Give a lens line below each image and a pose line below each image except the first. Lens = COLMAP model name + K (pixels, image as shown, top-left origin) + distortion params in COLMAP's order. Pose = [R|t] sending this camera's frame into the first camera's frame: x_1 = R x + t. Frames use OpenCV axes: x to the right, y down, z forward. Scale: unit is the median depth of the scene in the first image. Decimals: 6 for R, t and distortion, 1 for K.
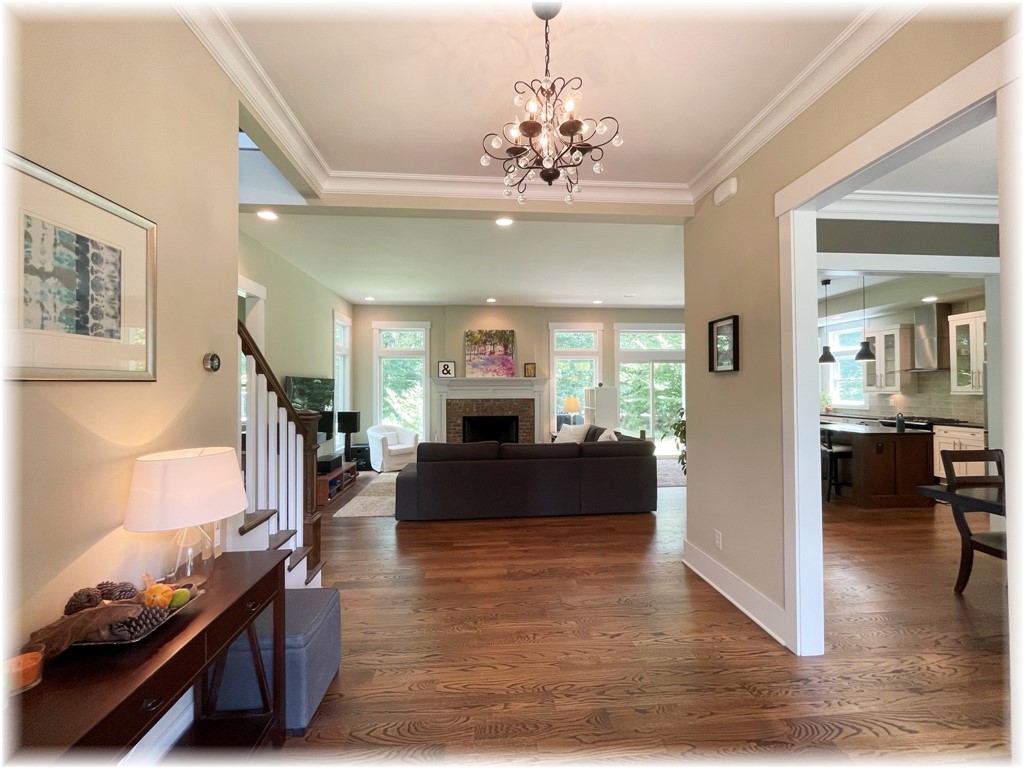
lens RADIAL K [[416.6, 0, 513.9], [0, 416.6, 384.5], [0, 0, 1]] dist [-0.003107, -0.000127]
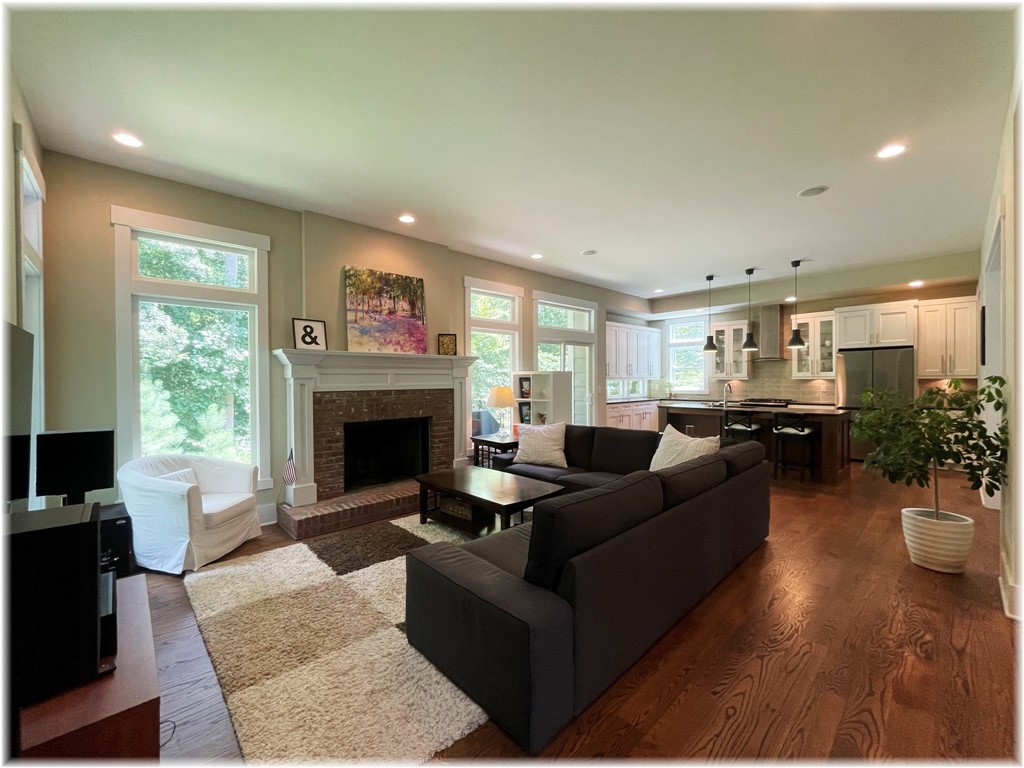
lens RADIAL K [[416.6, 0, 511.0], [0, 416.6, 382.3], [0, 0, 1]] dist [-0.003107, -0.000127]
pose [[0.781465, -0.005330, 0.623926, -0.288590], [-0.001432, 0.999946, 0.010336, 0.017025], [-0.623947, -0.008971, 0.781415, 0.435941]]
